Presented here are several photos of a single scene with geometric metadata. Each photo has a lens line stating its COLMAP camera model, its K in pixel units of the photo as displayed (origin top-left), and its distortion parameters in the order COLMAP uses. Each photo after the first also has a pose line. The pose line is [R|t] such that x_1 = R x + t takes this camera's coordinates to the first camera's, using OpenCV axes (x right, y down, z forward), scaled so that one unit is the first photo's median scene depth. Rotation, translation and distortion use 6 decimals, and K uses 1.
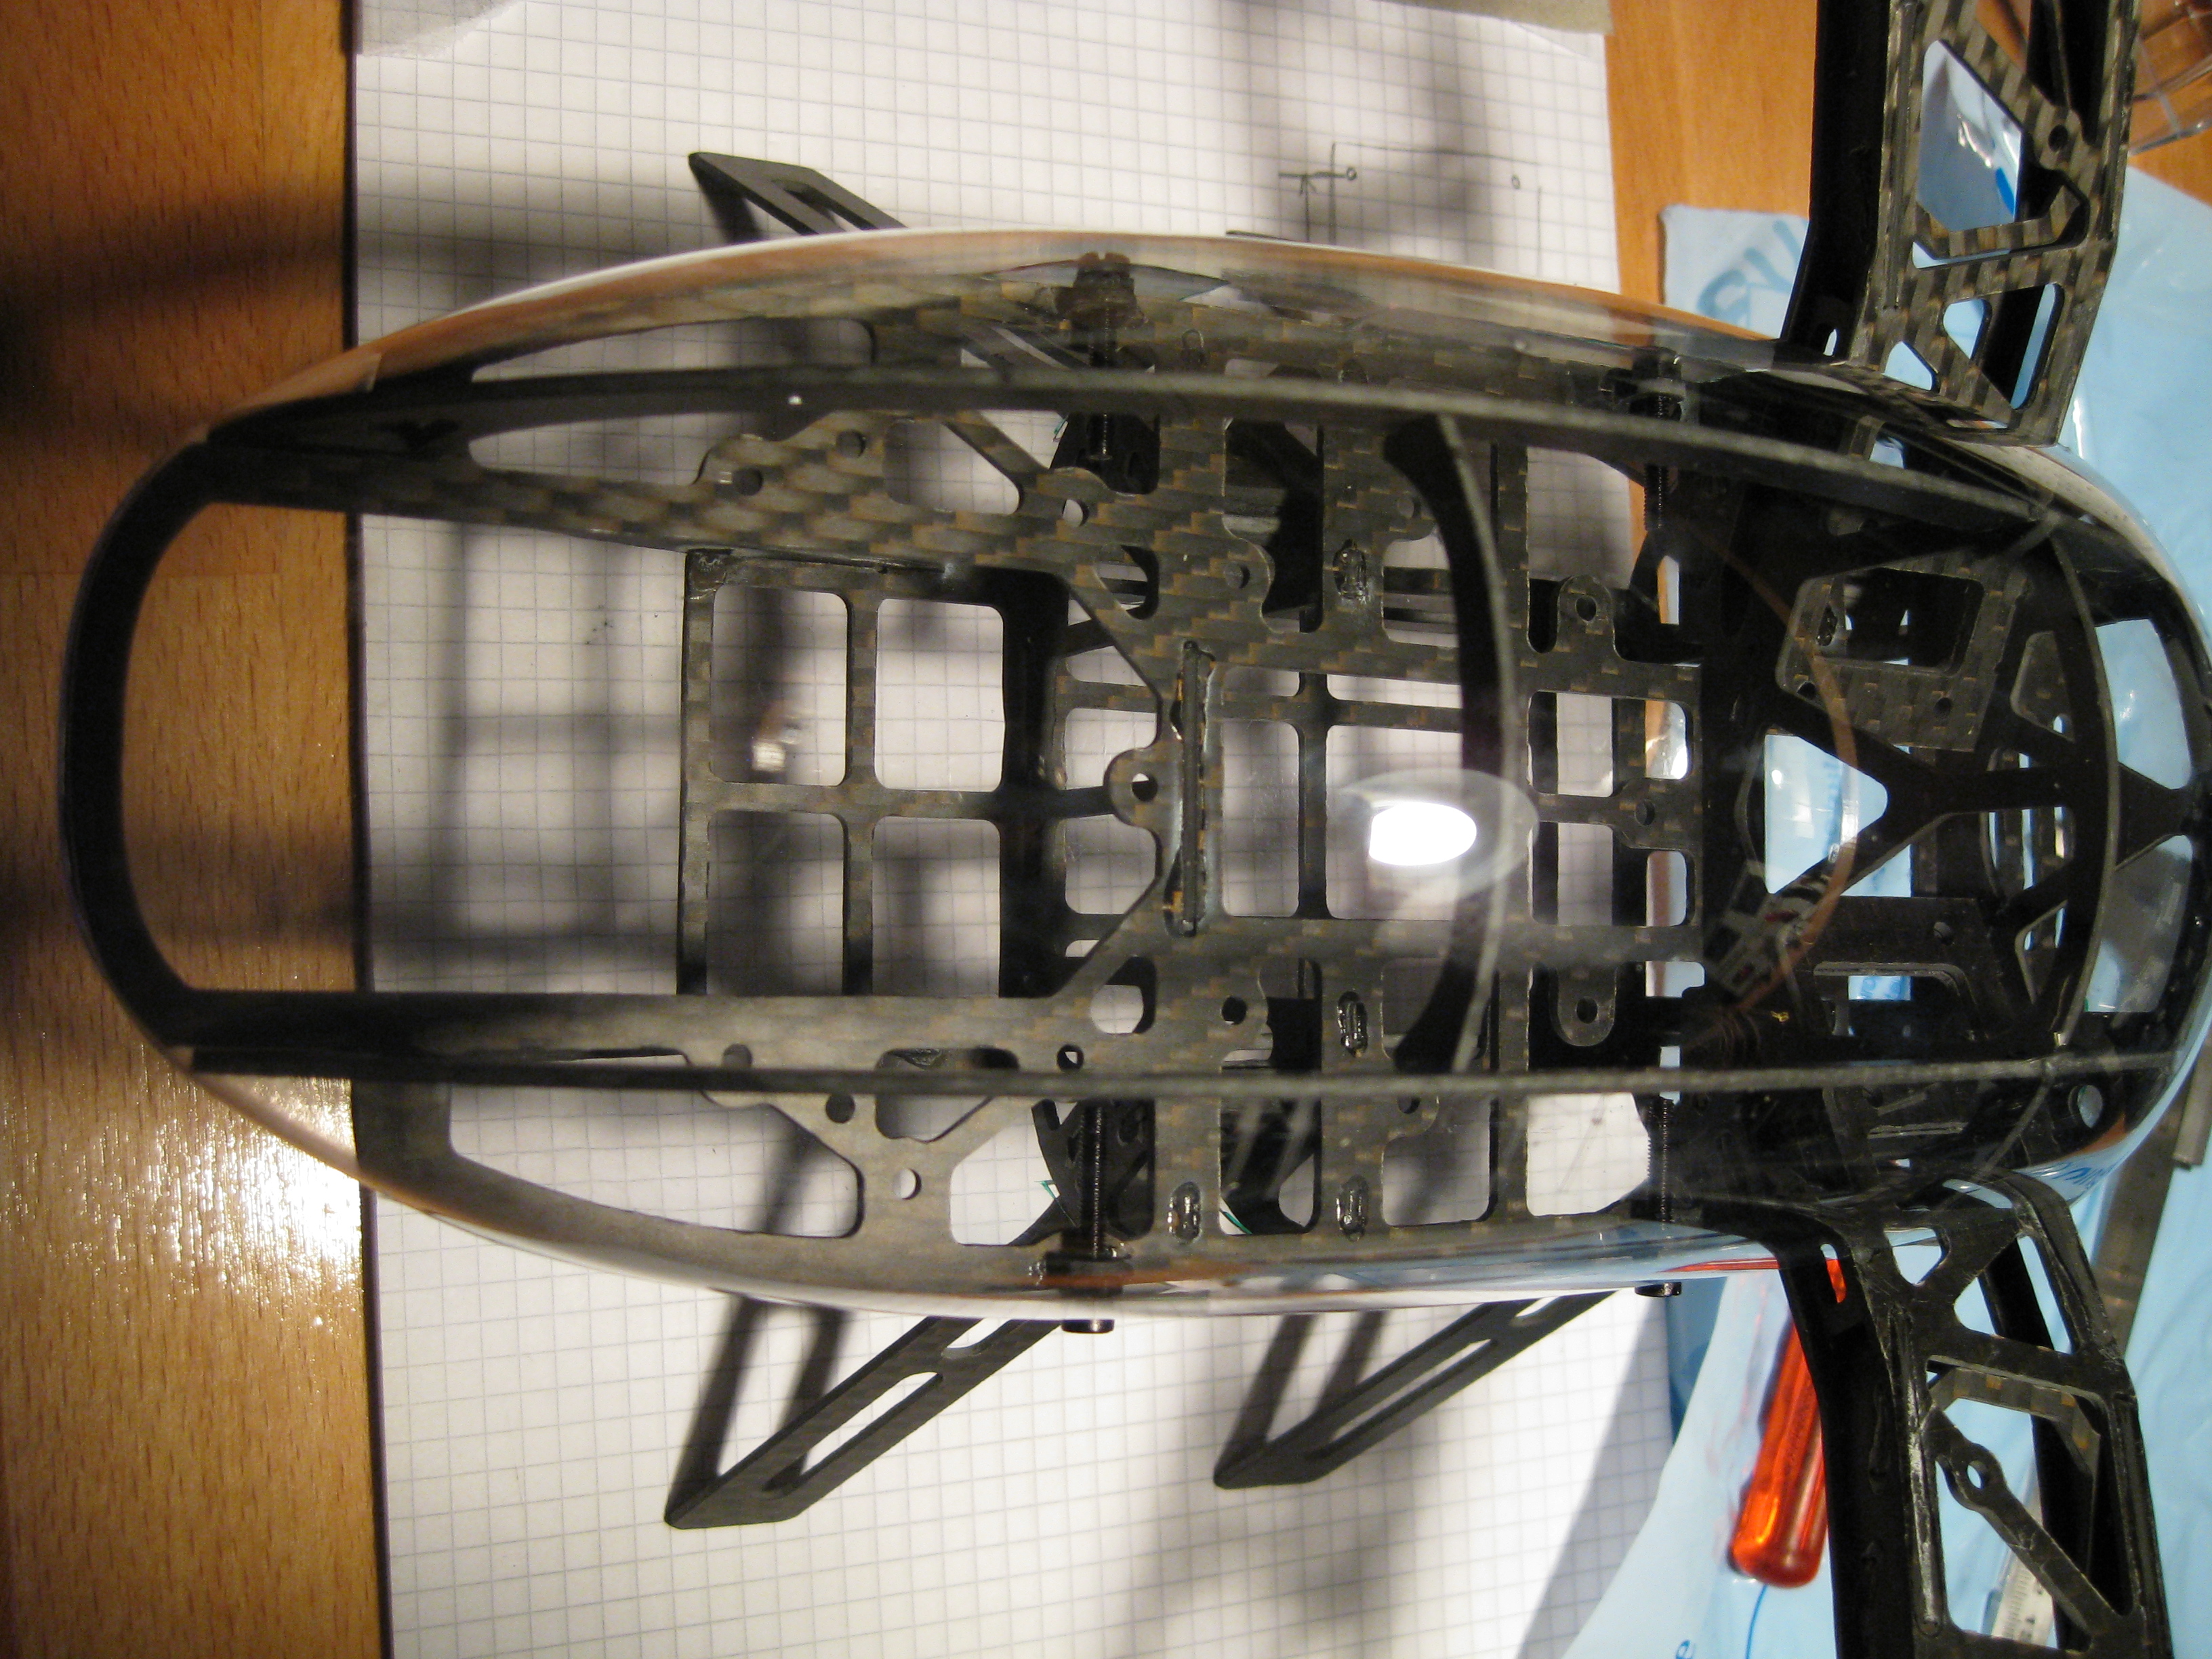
lens RADIAL K [[2430.1, 0, 1106.0], [0, 2430.1, 829.5], [0, 0, 1]] dist [-0.186092, 0.137448]
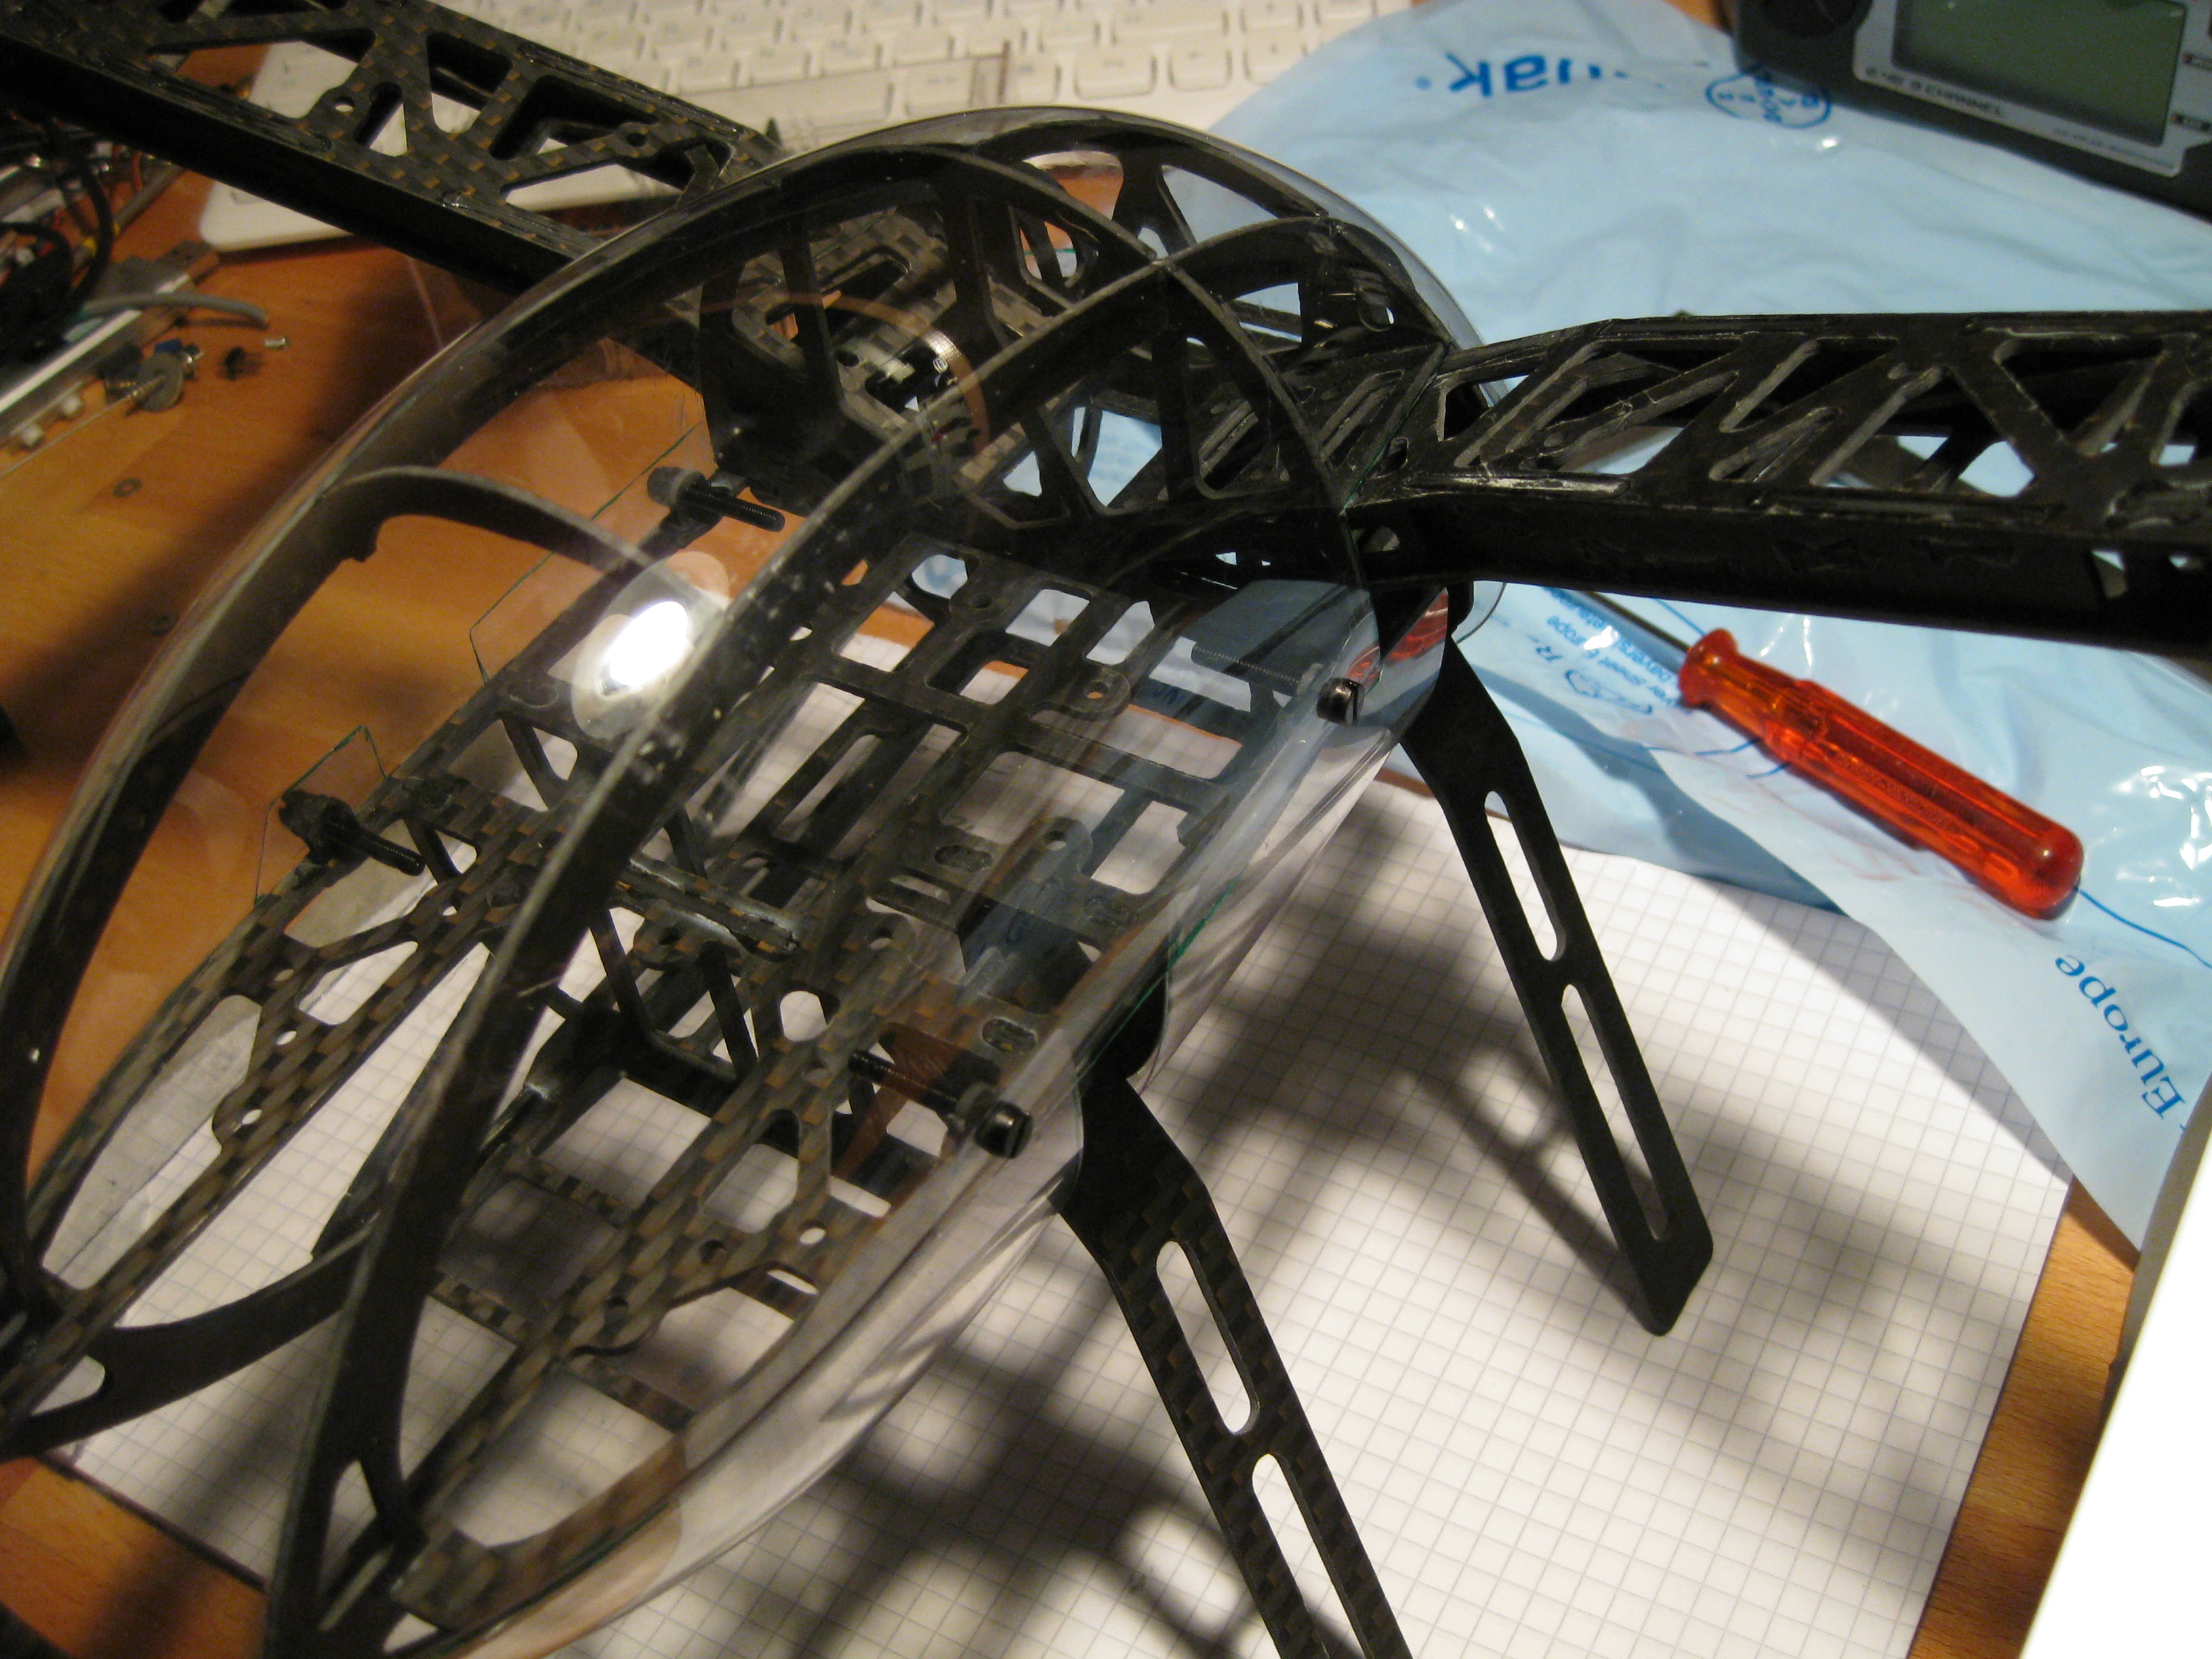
lens RADIAL K [[2430.1, 0, 1106.0], [0, 2430.1, 829.5], [0, 0, 1]] dist [-0.186092, 0.137448]
pose [[0.411269, -0.890861, 0.192935, -0.054608], [0.865700, 0.315488, -0.388628, 0.436822], [0.285345, 0.326855, 0.900968, 0.028246]]
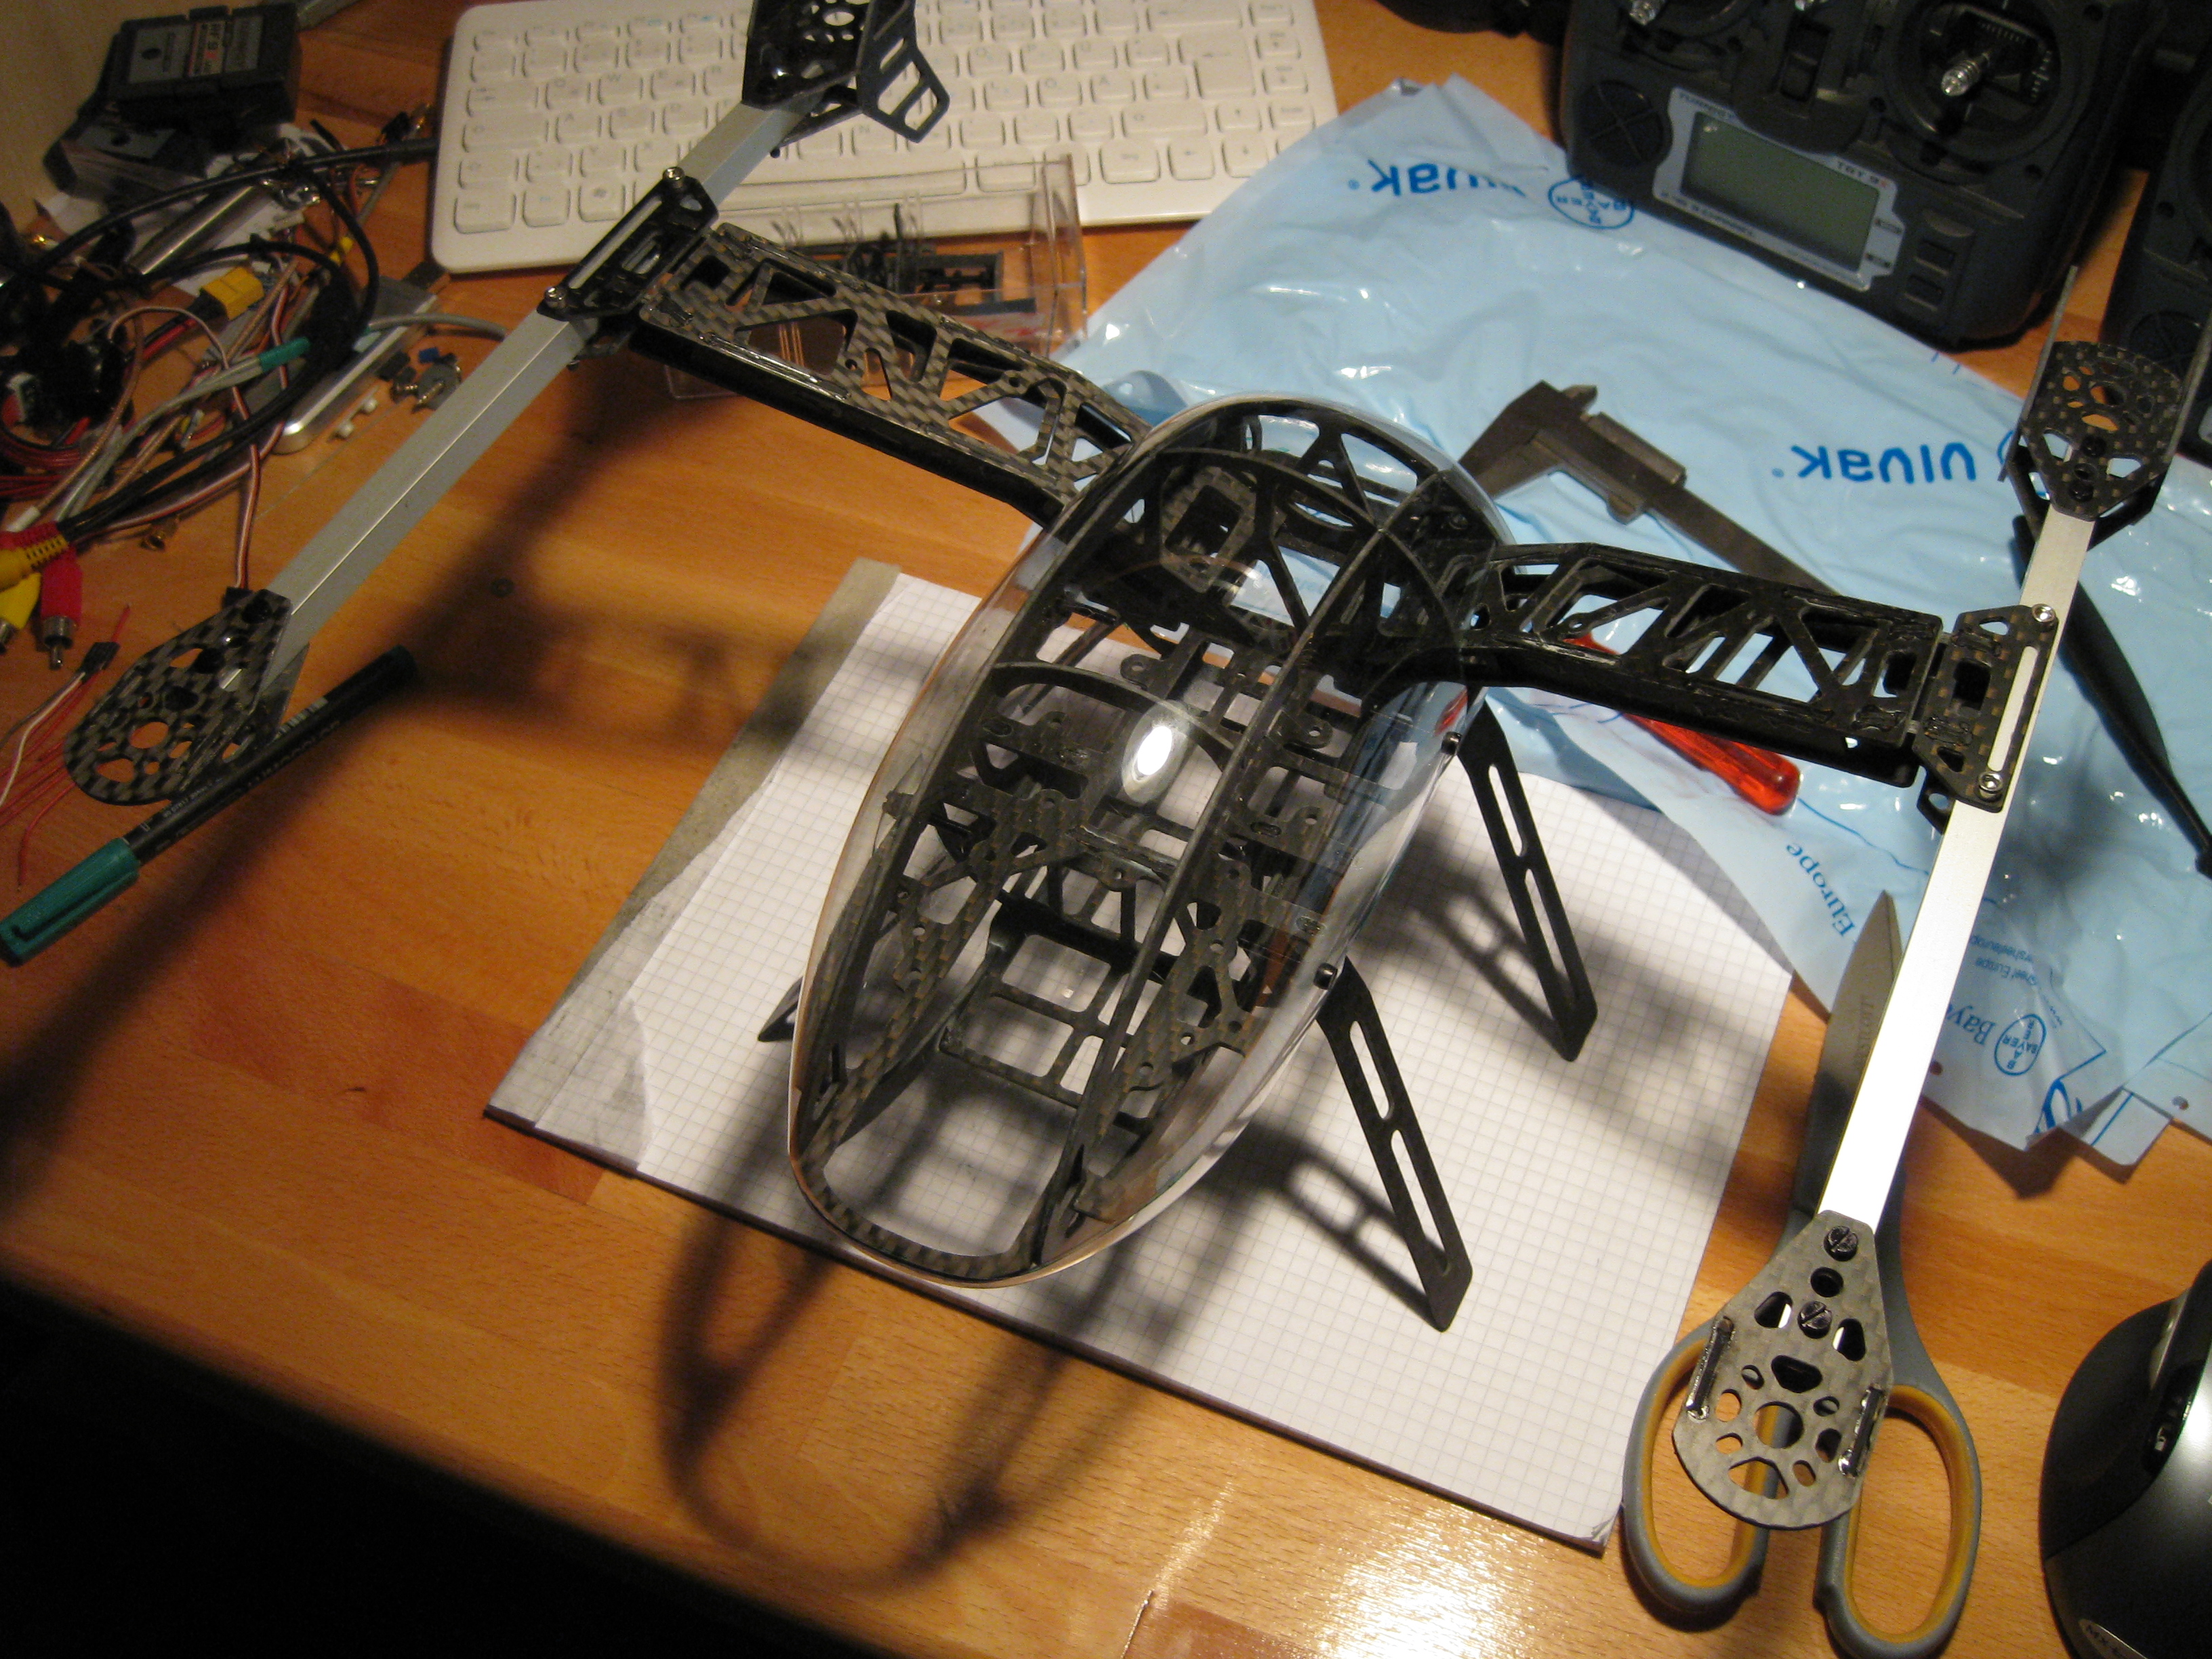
lens RADIAL K [[2430.1, 0, 1106.0], [0, 2430.1, 829.5], [0, 0, 1]] dist [-0.186092, 0.137448]
pose [[0.385634, -0.911790, 0.141157, -0.194887], [0.910257, 0.350980, -0.219649, 0.327613], [0.150731, 0.213194, 0.965313, -0.825517]]
